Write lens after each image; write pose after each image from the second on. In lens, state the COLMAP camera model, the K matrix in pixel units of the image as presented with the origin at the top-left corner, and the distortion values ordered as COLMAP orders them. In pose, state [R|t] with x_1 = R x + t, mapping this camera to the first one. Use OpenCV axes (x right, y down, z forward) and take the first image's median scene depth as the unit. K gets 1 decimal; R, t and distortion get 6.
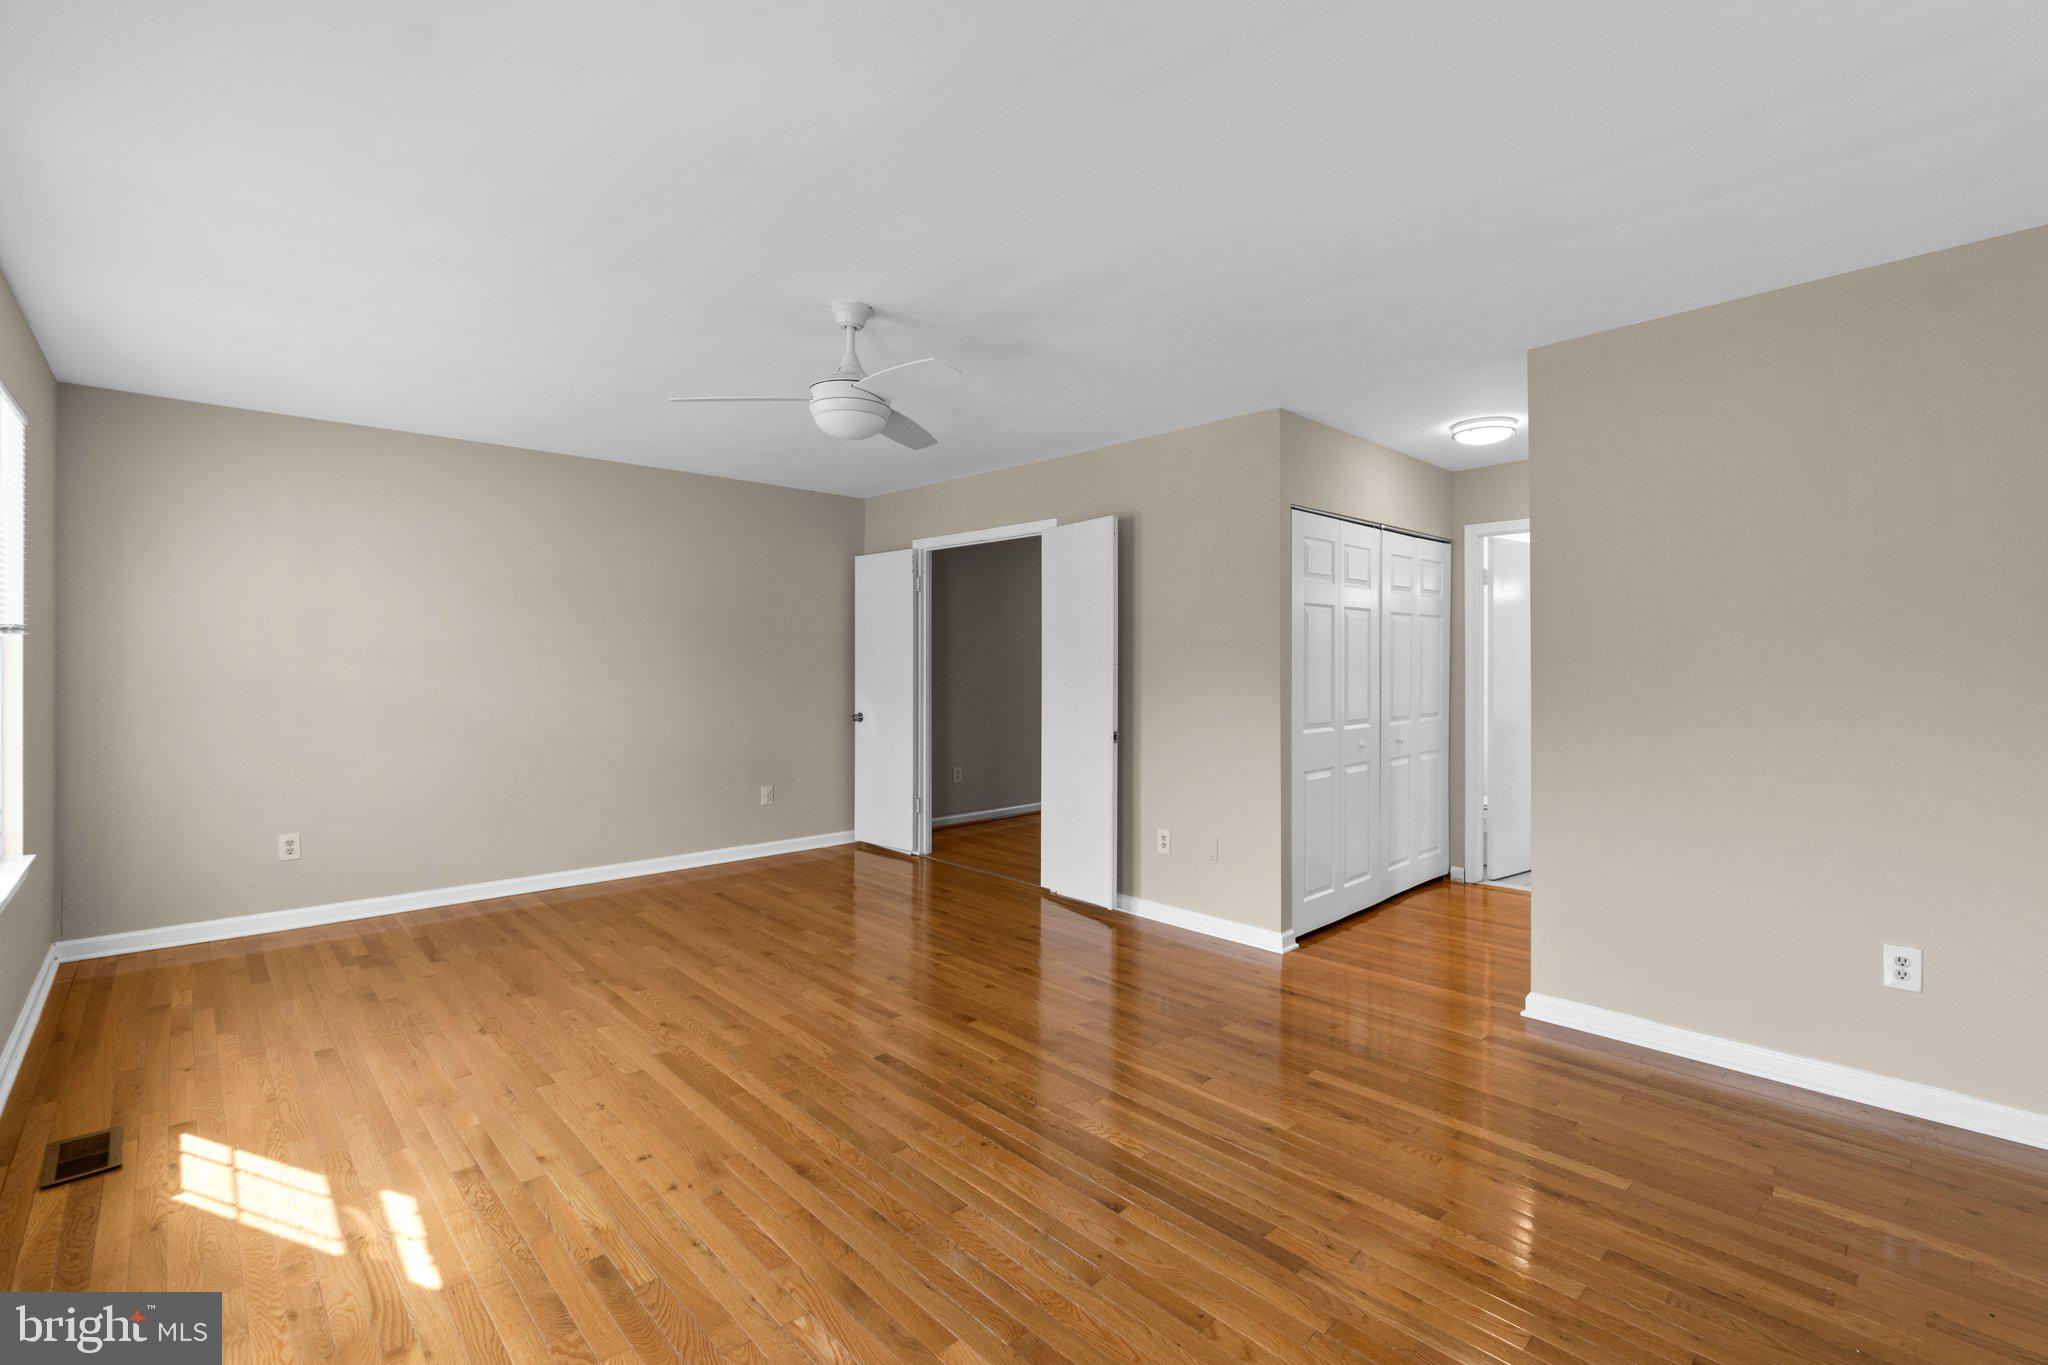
lens RADIAL K [[893.9, 0, 1026.5], [0, 893.9, 666.6], [0, 0, 1]] dist [-0.004693, 0.003429]
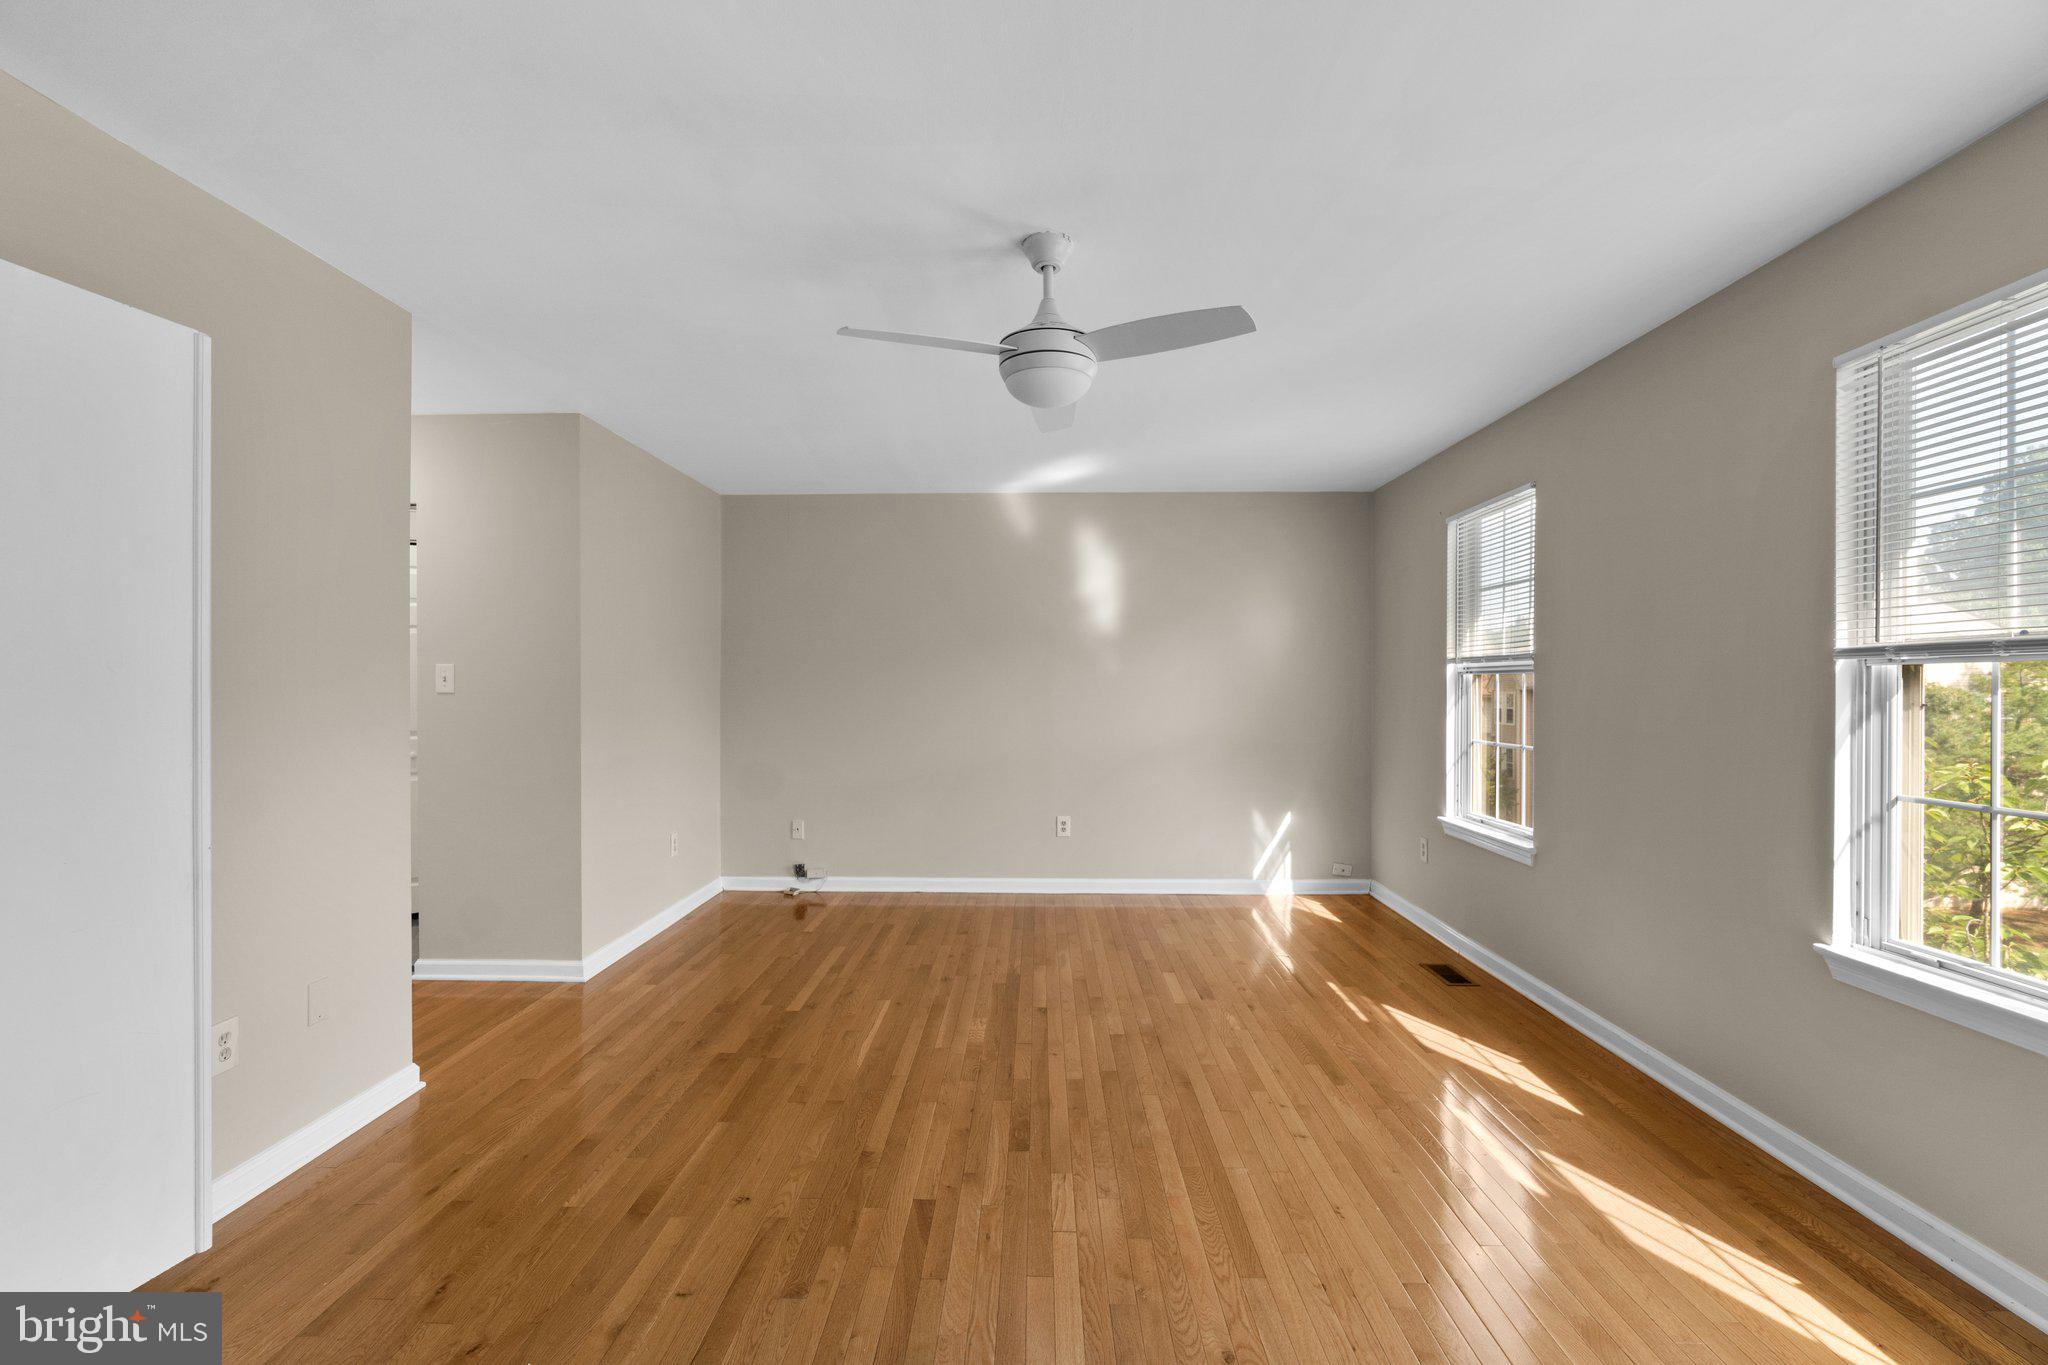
lens RADIAL K [[893.9, 0, 1023.3], [0, 893.9, 686.4], [0, 0, 1]] dist [-0.004693, 0.003429]
pose [[-0.710296, -0.005589, 0.703881, -0.542800], [-0.002033, 0.999981, 0.005889, -0.002296], [-0.703901, 0.002752, -0.710293, 1.150778]]
